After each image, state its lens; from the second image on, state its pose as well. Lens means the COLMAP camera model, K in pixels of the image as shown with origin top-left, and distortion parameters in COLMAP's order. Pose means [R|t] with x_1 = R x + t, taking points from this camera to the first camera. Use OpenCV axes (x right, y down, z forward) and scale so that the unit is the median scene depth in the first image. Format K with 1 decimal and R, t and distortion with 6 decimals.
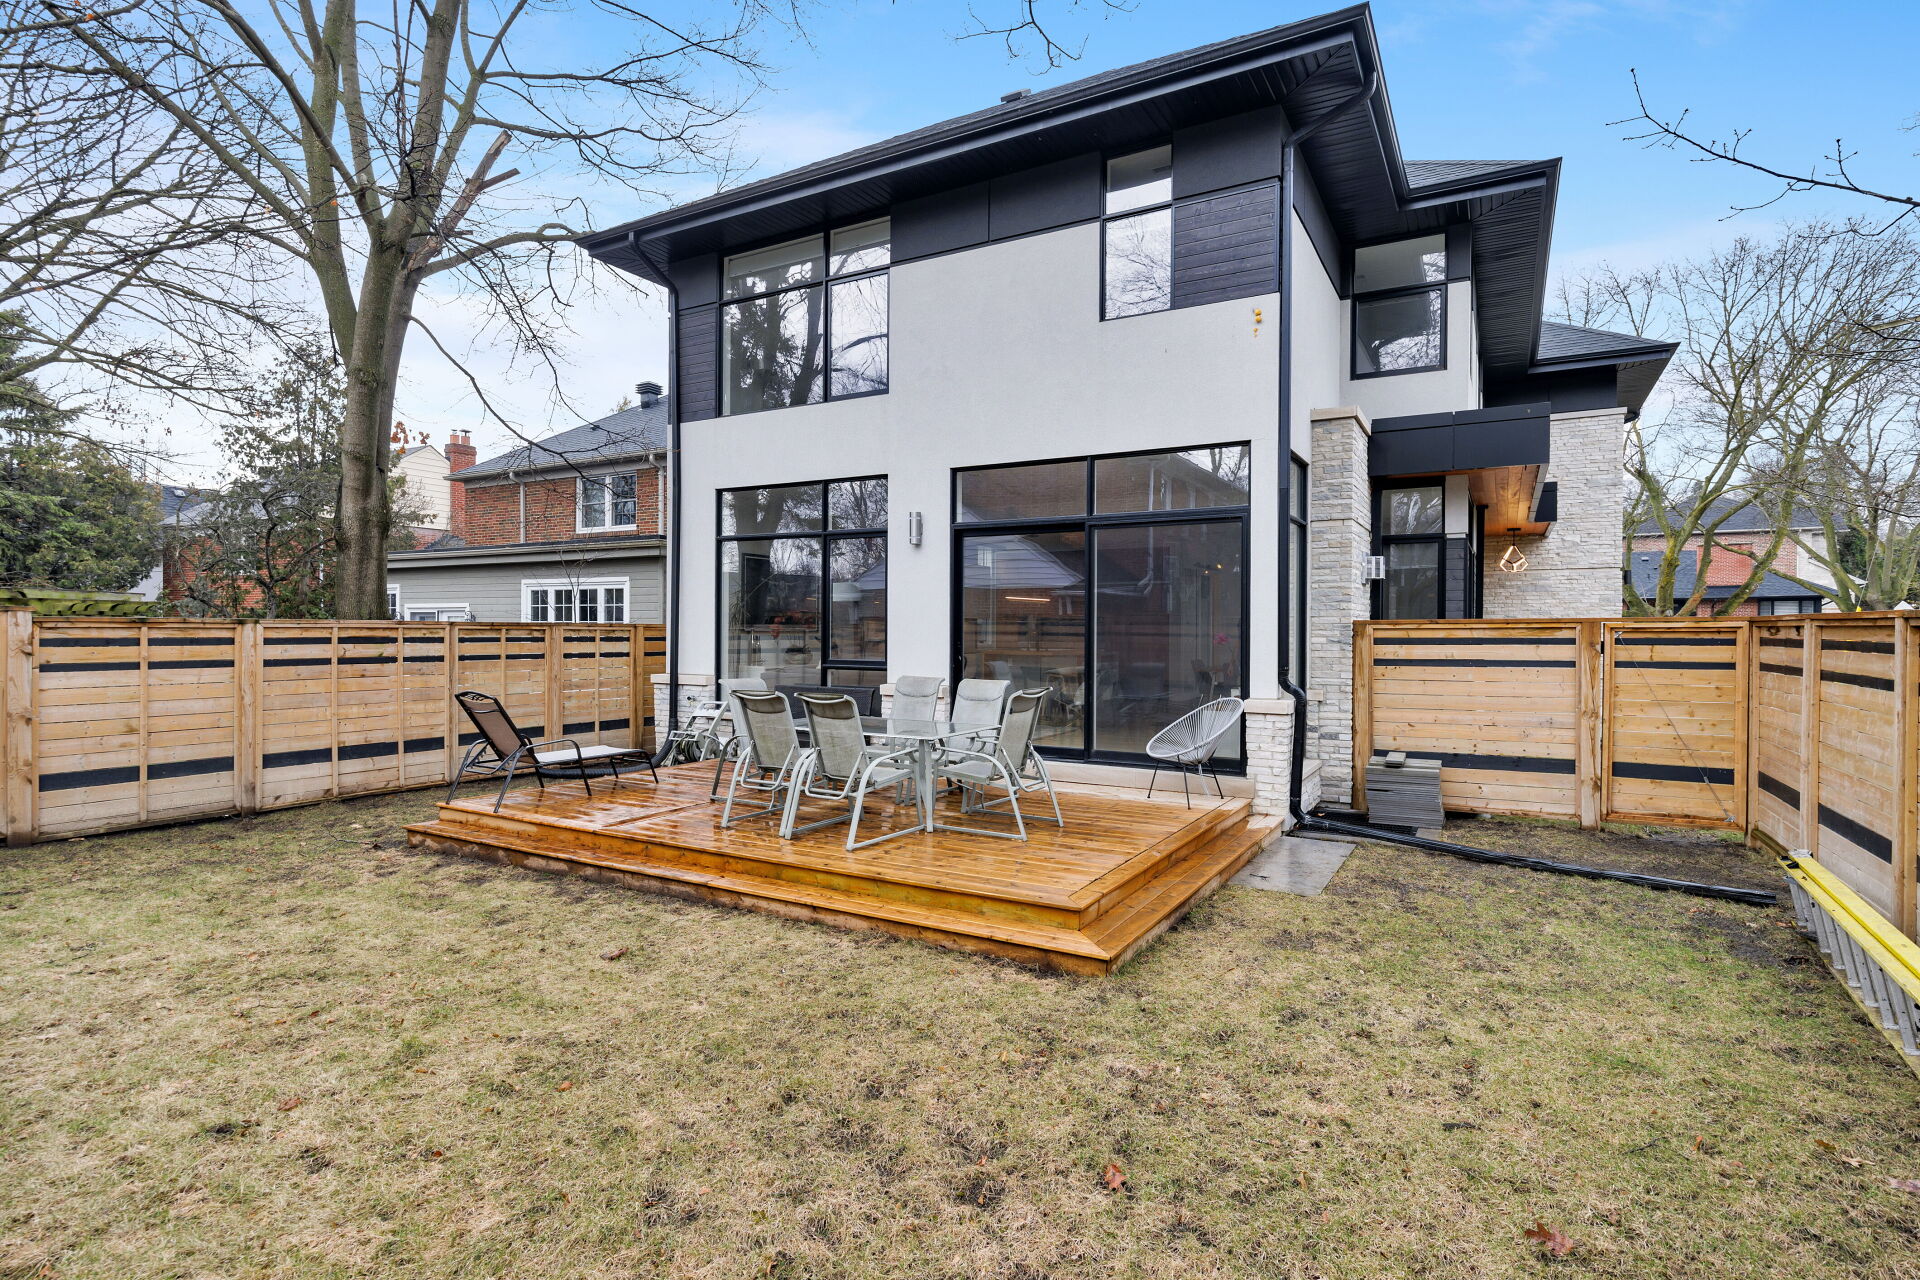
lens RADIAL K [[918.9, 0, 960.0], [0, 918.9, 640.0], [0, 0, 1]] dist [0.002644, 0.000366]
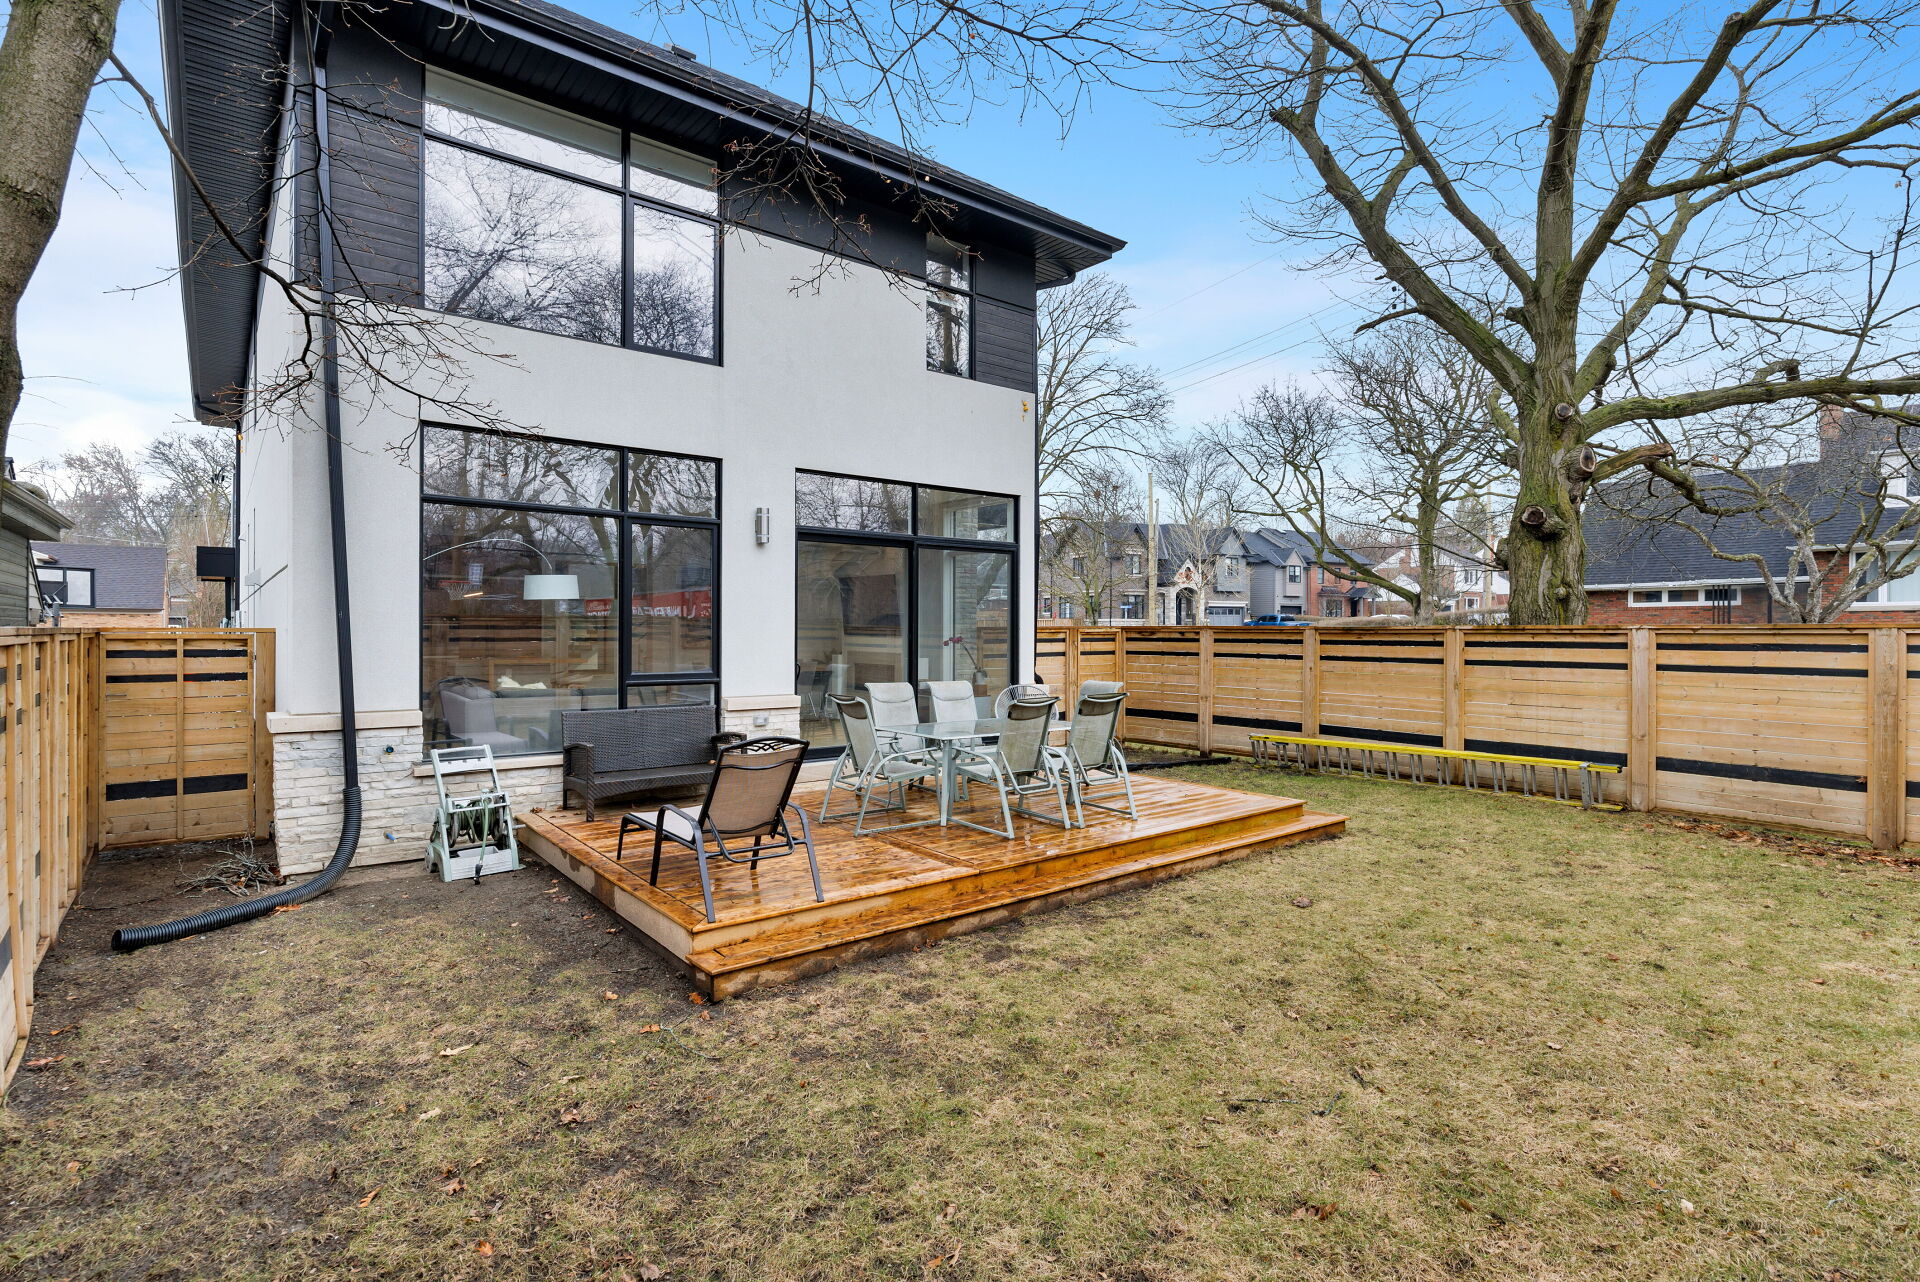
lens RADIAL K [[918.9, 0, 960.0], [0, 918.9, 641.0], [0, 0, 1]] dist [0.002644, 0.000366]
pose [[0.382898, -0.010187, 0.923734, -0.936894], [0.017282, 0.999843, 0.003863, -0.007224], [-0.923629, 0.014485, 0.383014, 0.539049]]
